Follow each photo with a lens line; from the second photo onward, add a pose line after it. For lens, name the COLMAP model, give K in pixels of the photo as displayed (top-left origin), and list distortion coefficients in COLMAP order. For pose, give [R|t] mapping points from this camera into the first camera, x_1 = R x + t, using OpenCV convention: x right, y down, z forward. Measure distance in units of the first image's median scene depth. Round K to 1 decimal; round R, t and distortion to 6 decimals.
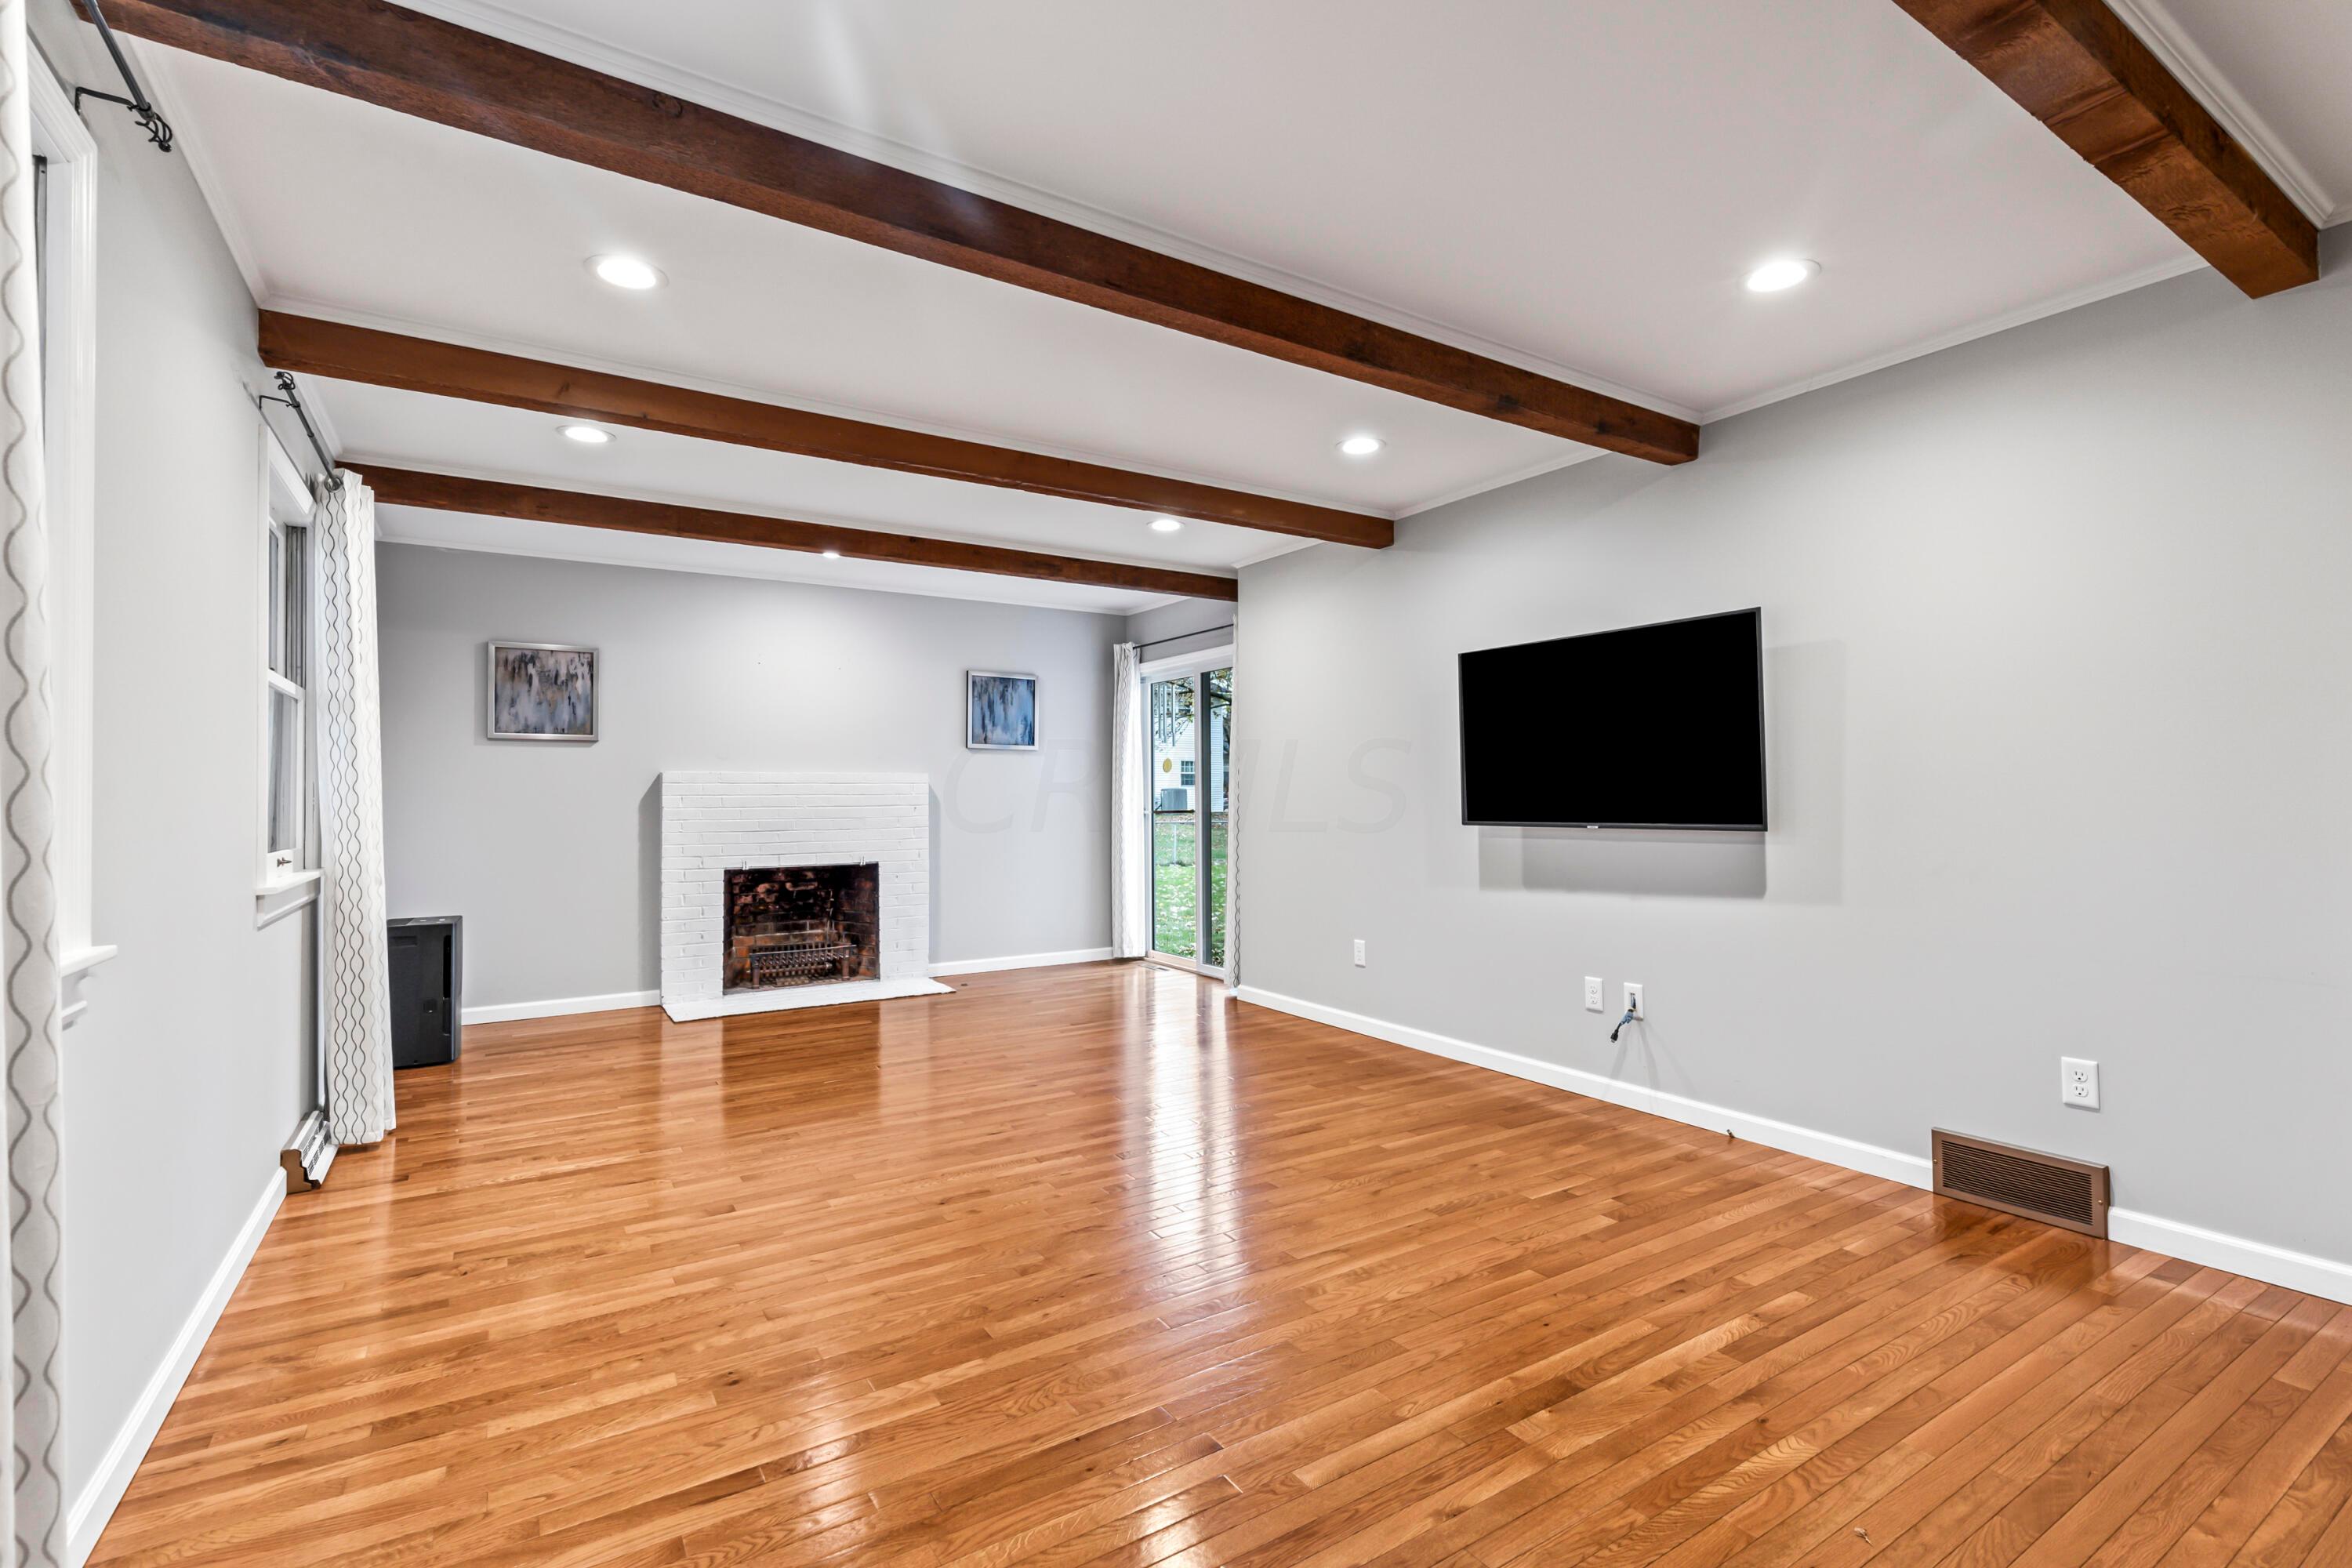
lens RADIAL K [[1074.4, 0, 1194.9], [0, 1074.4, 788.7], [0, 0, 1]] dist [-0.000146, -0.000474]
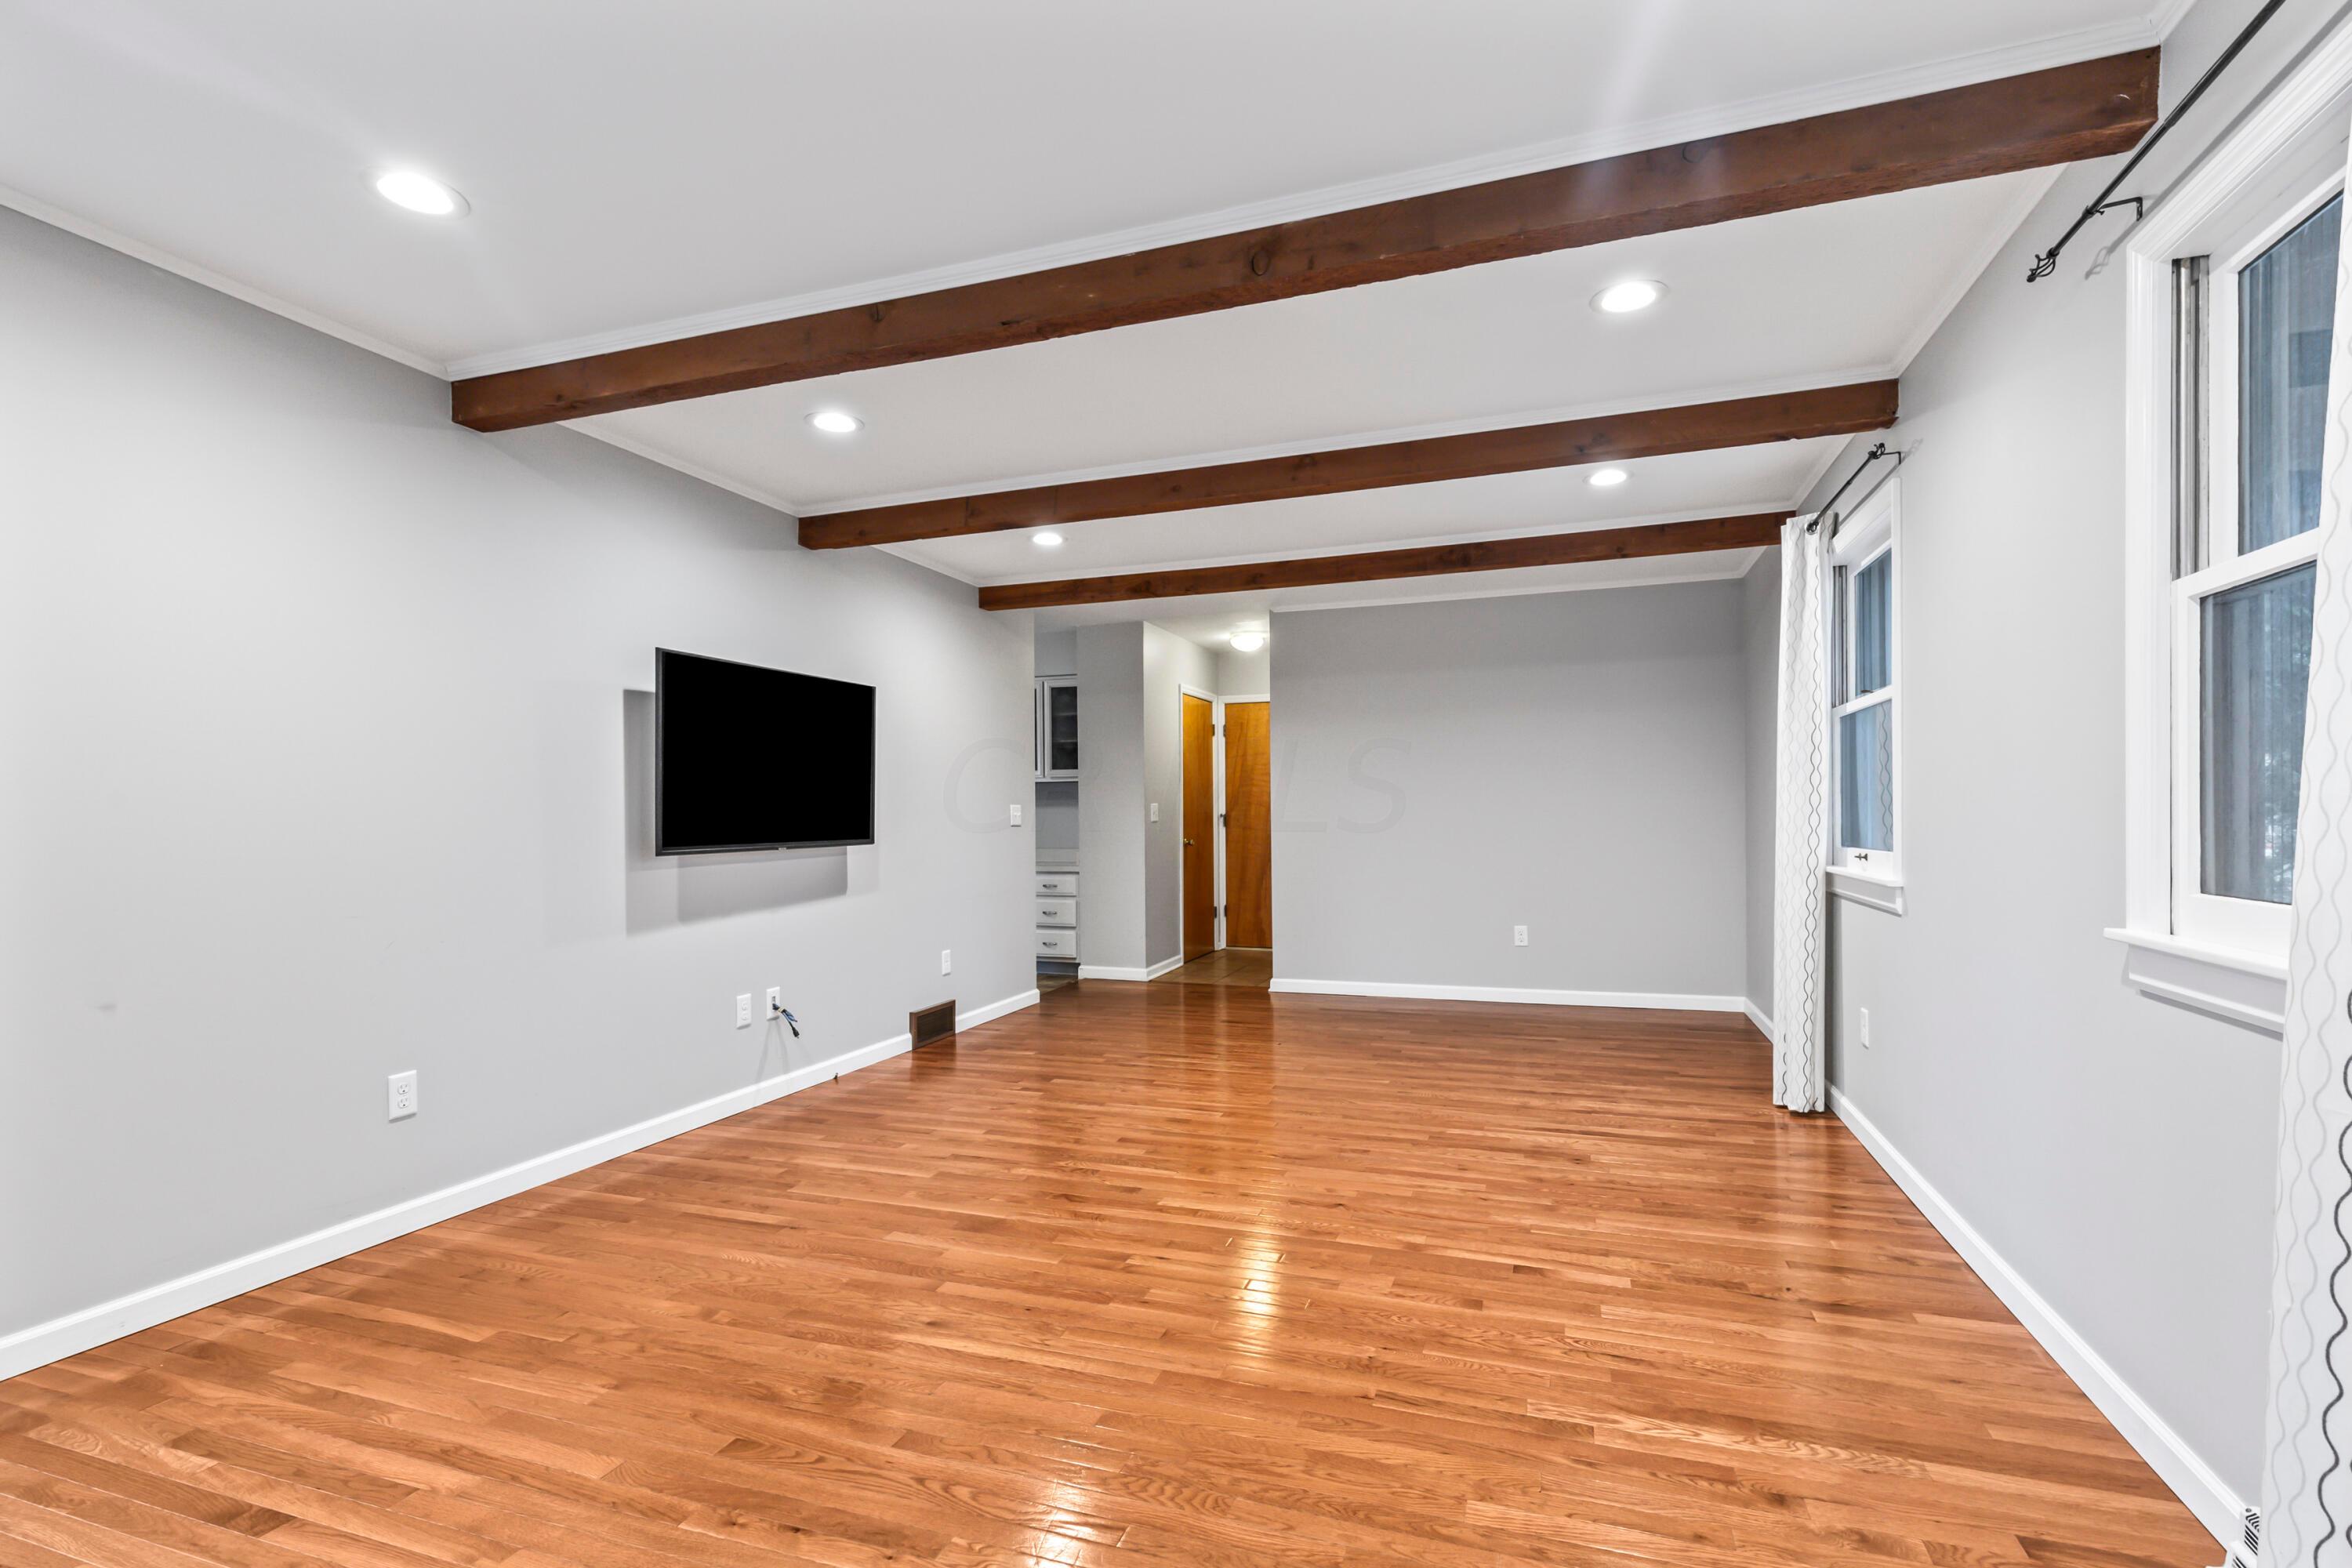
lens RADIAL K [[1074.8, 0, 1178.7], [0, 1074.8, 831.5], [0, 0, 1]] dist [0.001112, 0.000088]
pose [[-0.609401, 0.000179, 0.792862, -0.618789], [0.008801, 0.999940, 0.006539, 0.011871], [-0.792813, 0.010963, -0.609366, 1.125699]]
